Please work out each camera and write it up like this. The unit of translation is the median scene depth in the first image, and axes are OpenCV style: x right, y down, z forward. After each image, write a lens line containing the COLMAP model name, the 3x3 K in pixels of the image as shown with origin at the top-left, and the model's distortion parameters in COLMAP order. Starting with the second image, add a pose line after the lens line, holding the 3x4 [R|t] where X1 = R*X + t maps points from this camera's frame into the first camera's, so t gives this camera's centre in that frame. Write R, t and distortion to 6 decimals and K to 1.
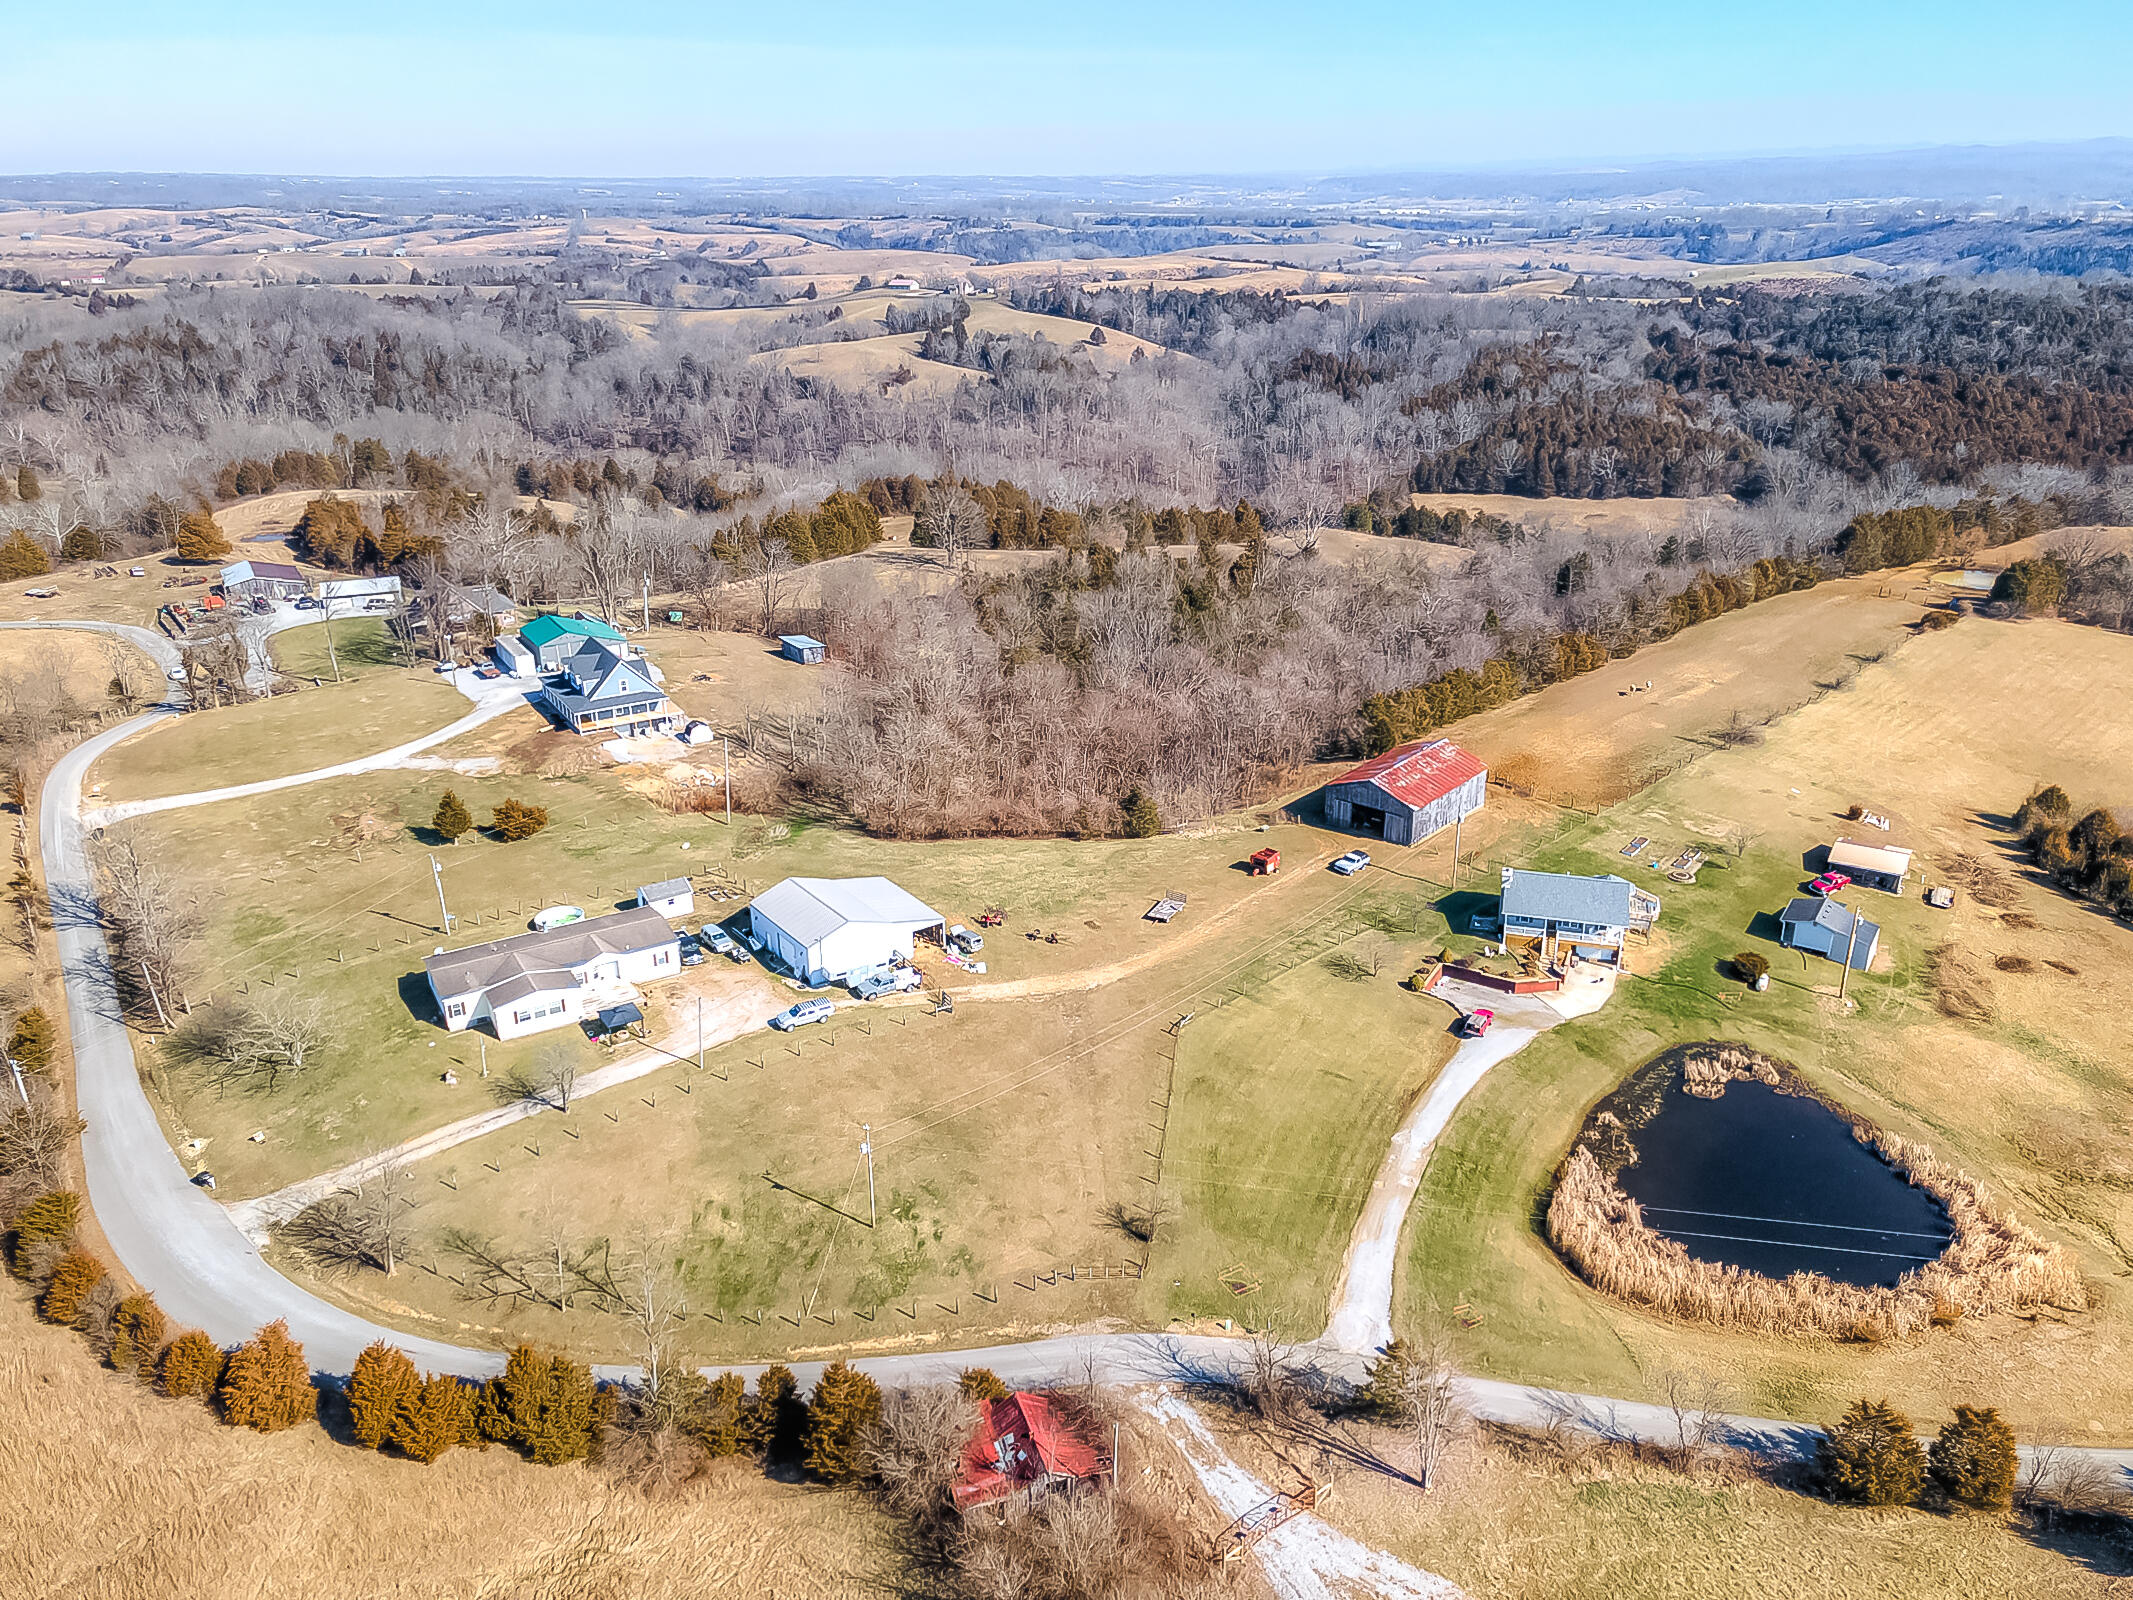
lens RADIAL K [[1587.2, 0, 1066.5], [0, 1587.2, 800.0], [0, 0, 1]] dist [-0.008098, 0.143700]
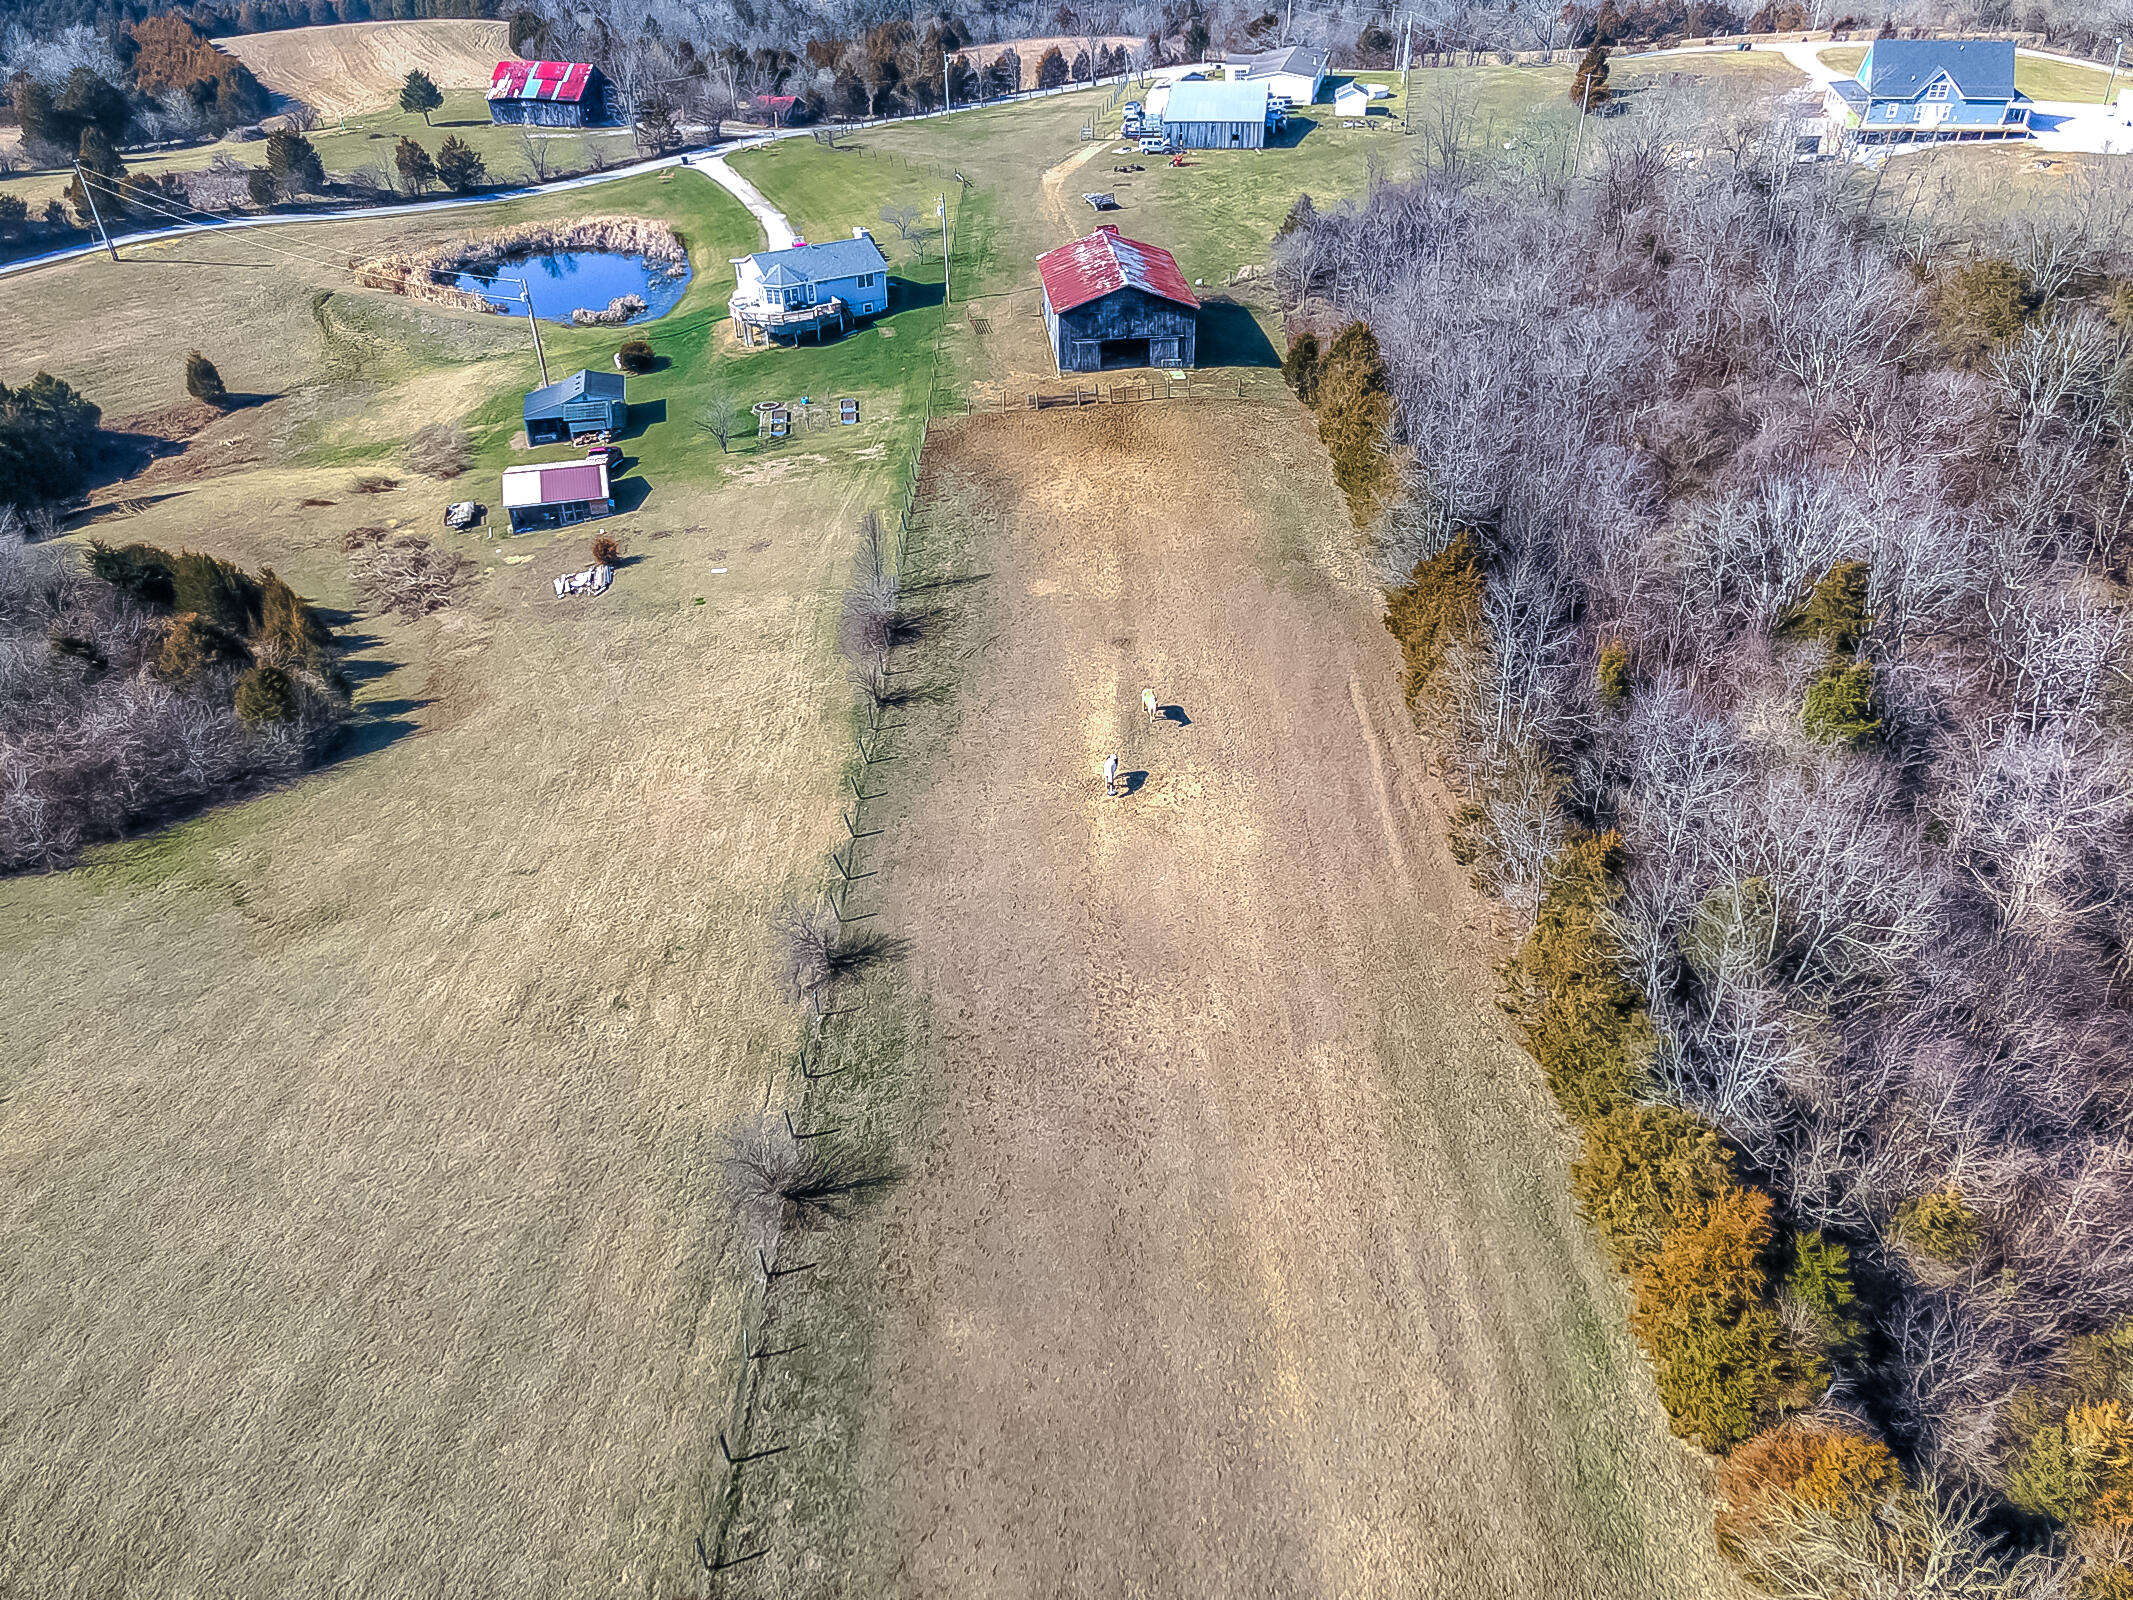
lens RADIAL K [[1598.7, 0, 1066.5], [0, 1598.7, 800.0], [0, 0, 1]] dist [0.058563, 0.007162]
pose [[-0.683268, 0.412123, -0.602744, 0.280973], [-0.254273, 0.639516, 0.725509, -0.144543], [0.684463, 0.648979, -0.332169, 0.500011]]
